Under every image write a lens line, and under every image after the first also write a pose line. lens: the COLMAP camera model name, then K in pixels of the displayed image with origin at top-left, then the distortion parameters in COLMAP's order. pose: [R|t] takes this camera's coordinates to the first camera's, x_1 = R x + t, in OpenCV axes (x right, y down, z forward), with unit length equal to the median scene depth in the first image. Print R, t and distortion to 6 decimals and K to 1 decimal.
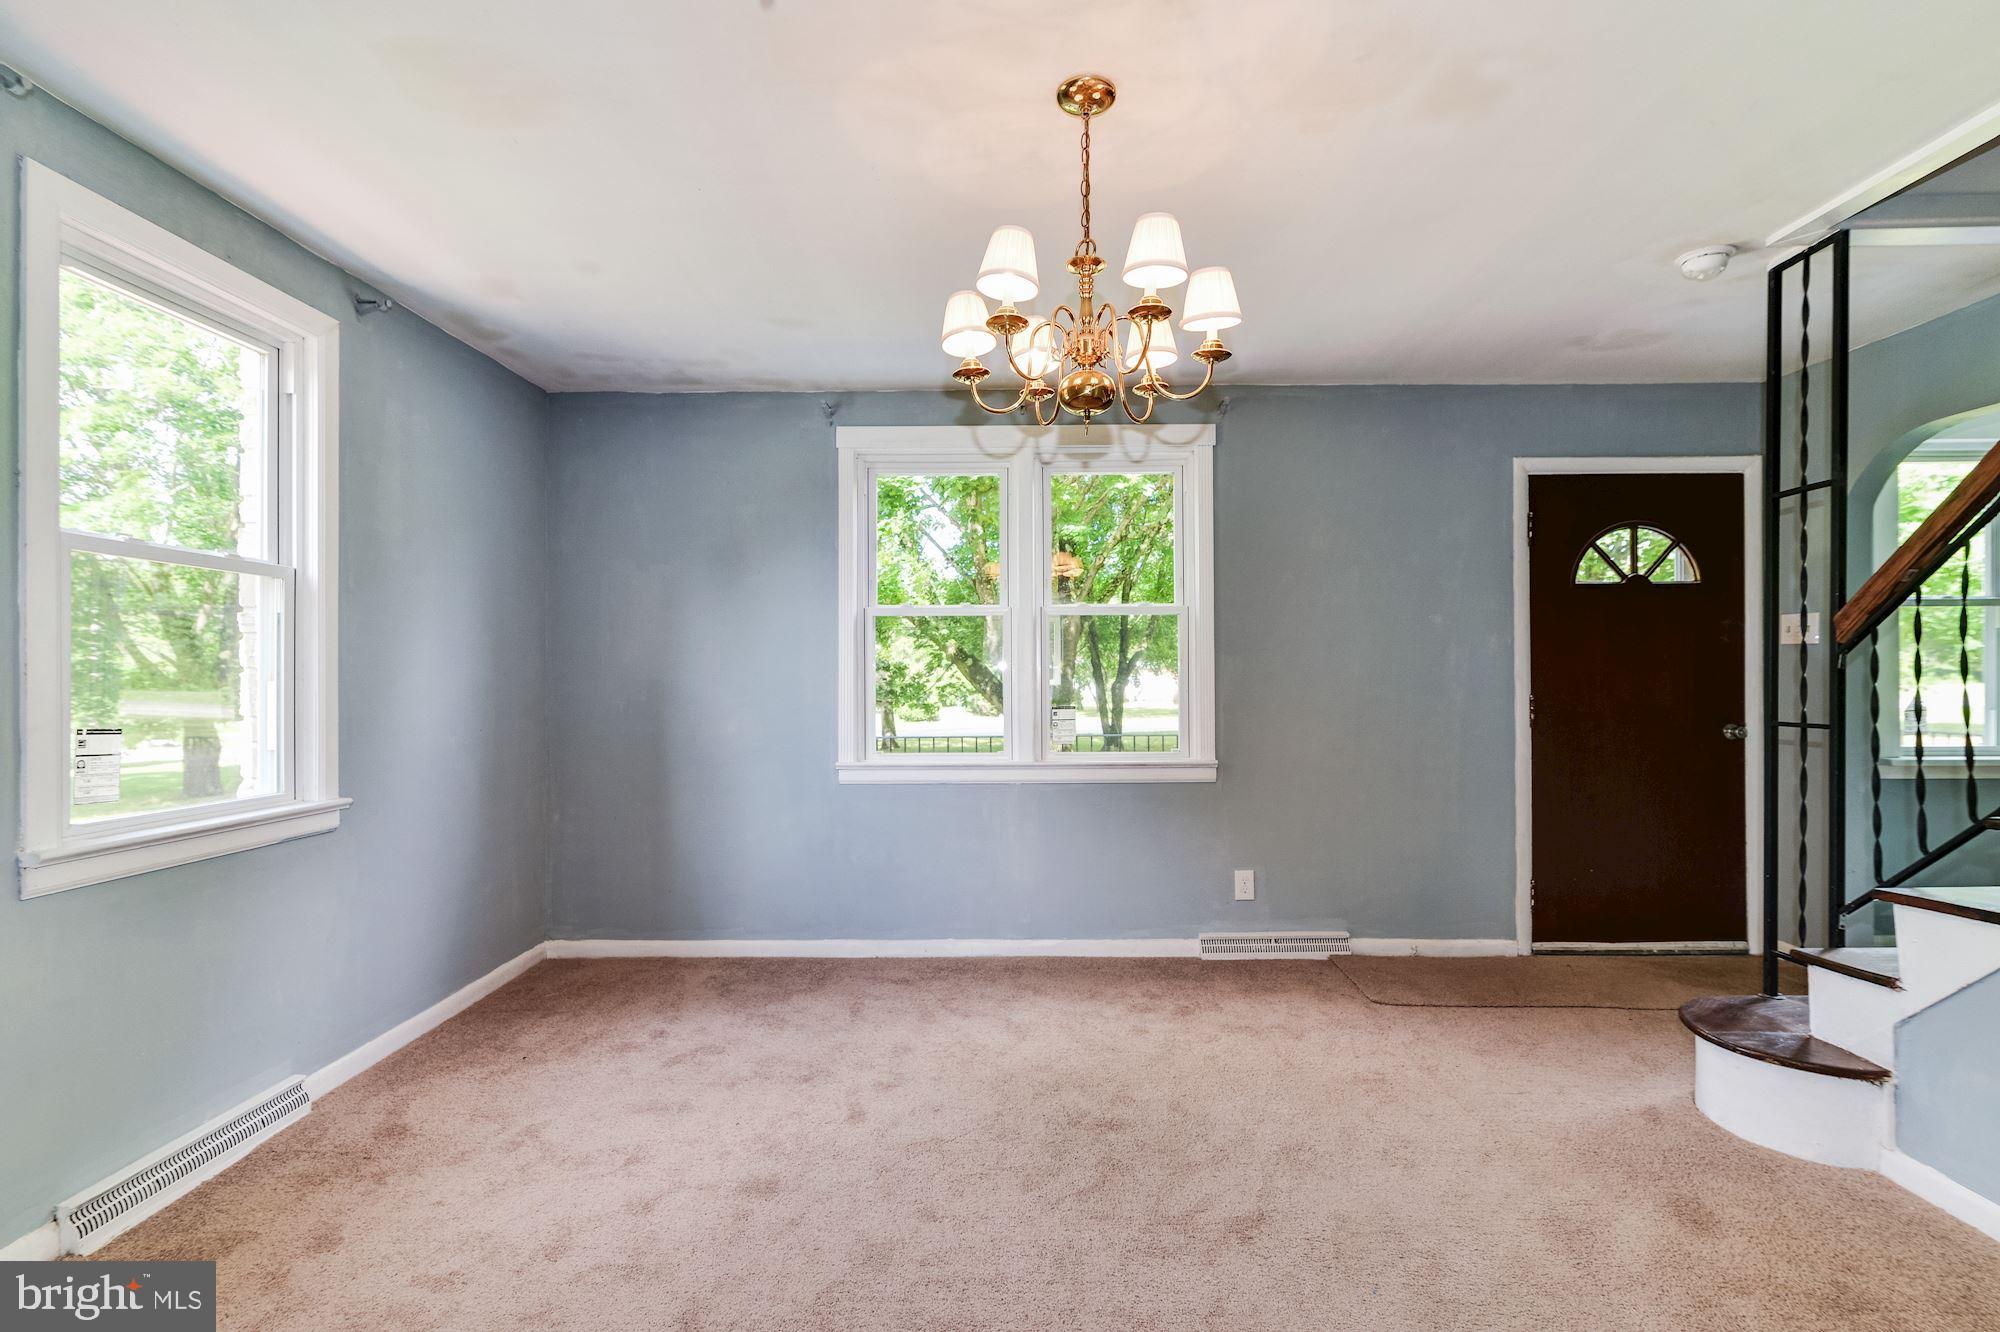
lens RADIAL K [[912.9, 0, 1040.4], [0, 912.9, 687.0], [0, 0, 1]] dist [-0.002818, 0.001294]
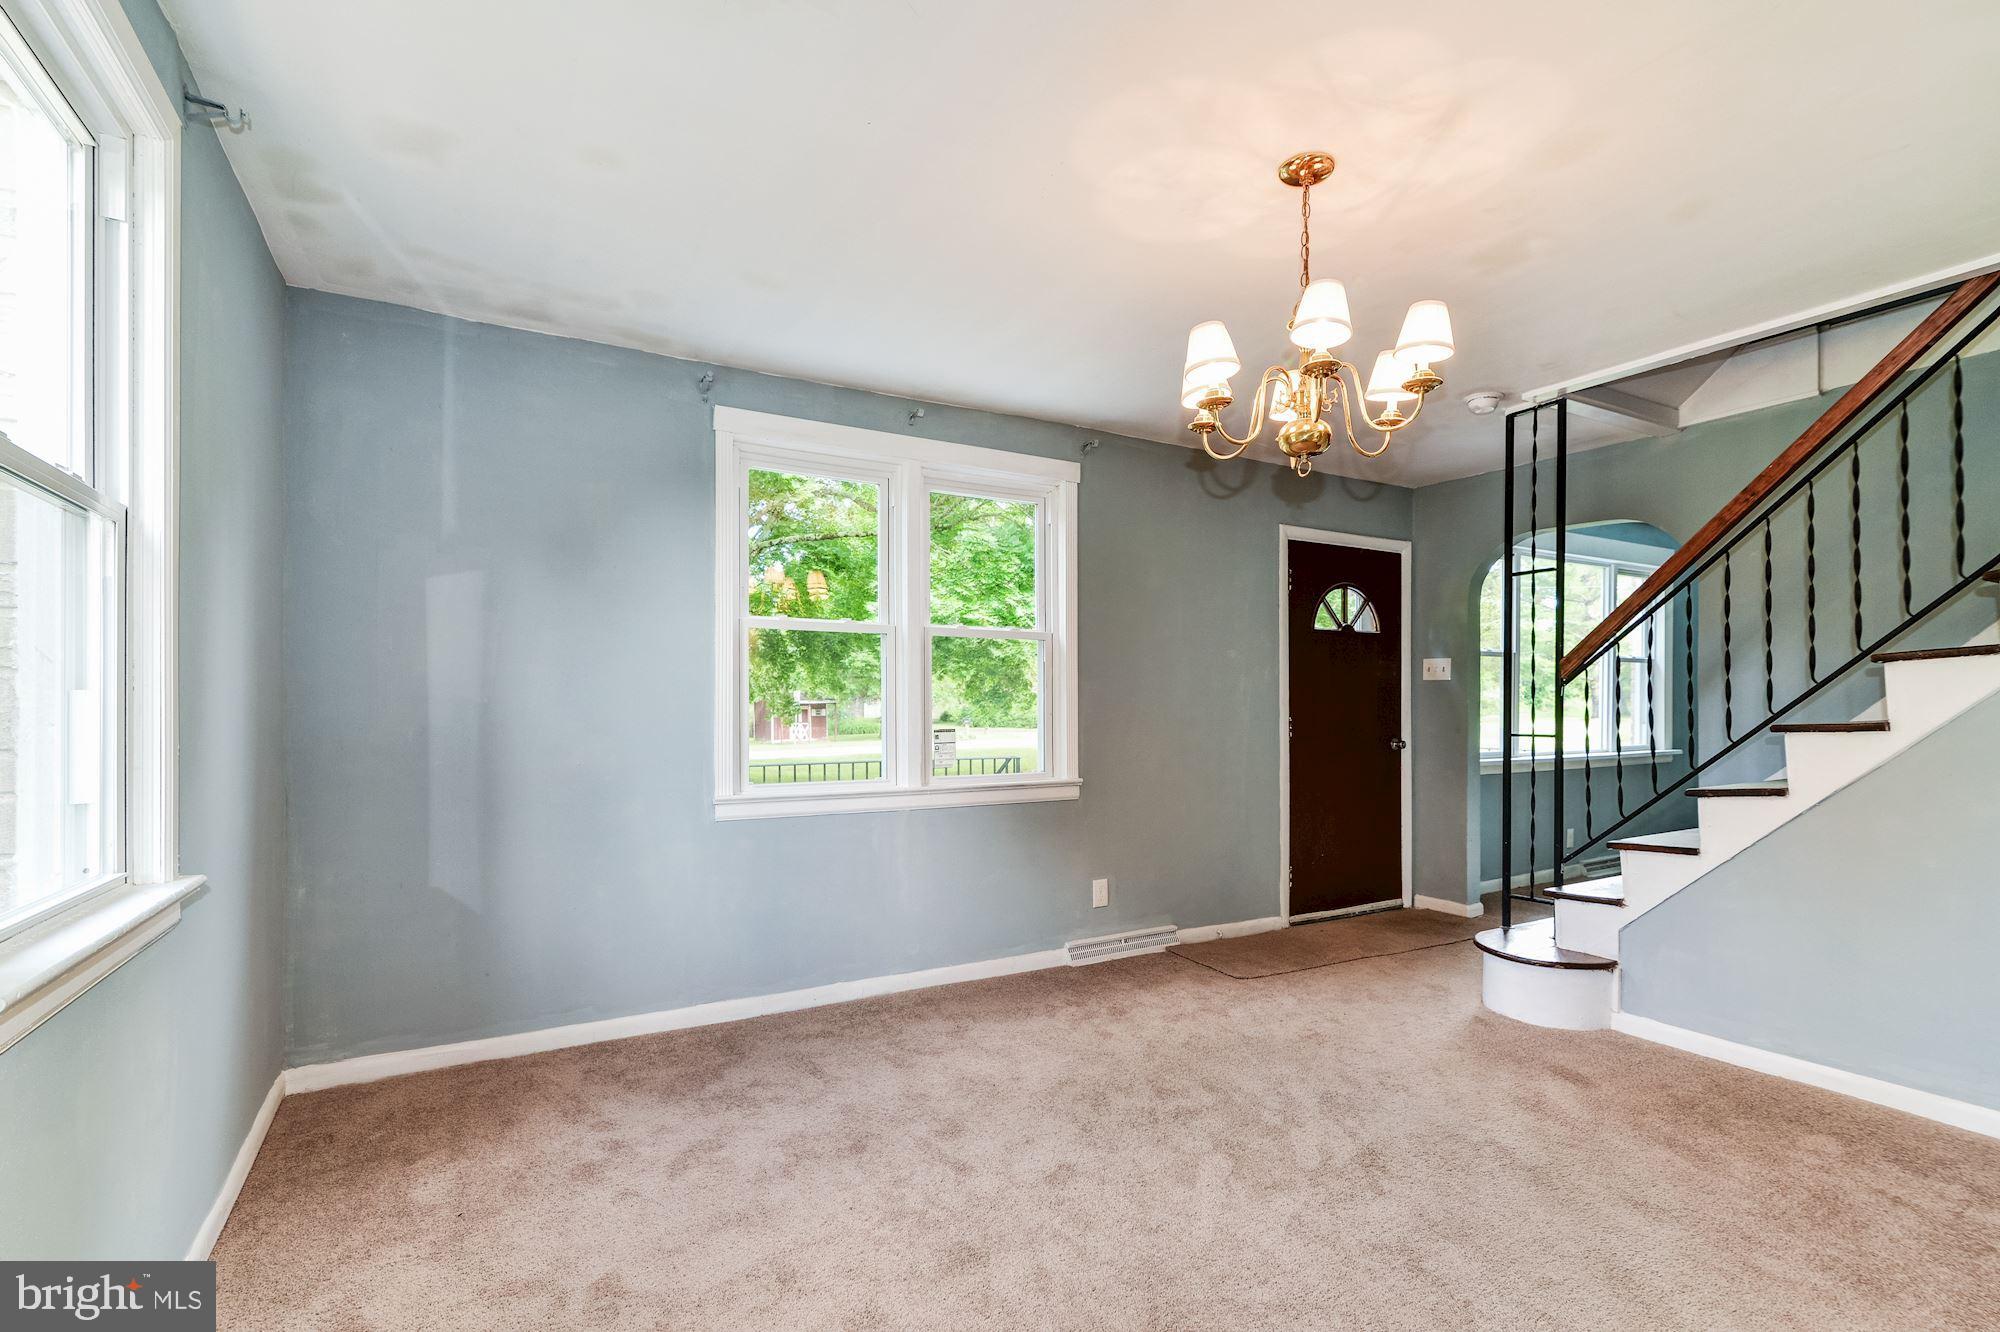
lens RADIAL K [[912.9, 0, 1045.7], [0, 912.9, 718.5], [0, 0, 1]] dist [-0.002818, 0.001294]
pose [[0.861807, -0.001849, 0.507233, -0.412809], [0.000924, 0.999997, 0.002075, 0.008329], [-0.507235, -0.001319, 0.861807, 0.108535]]
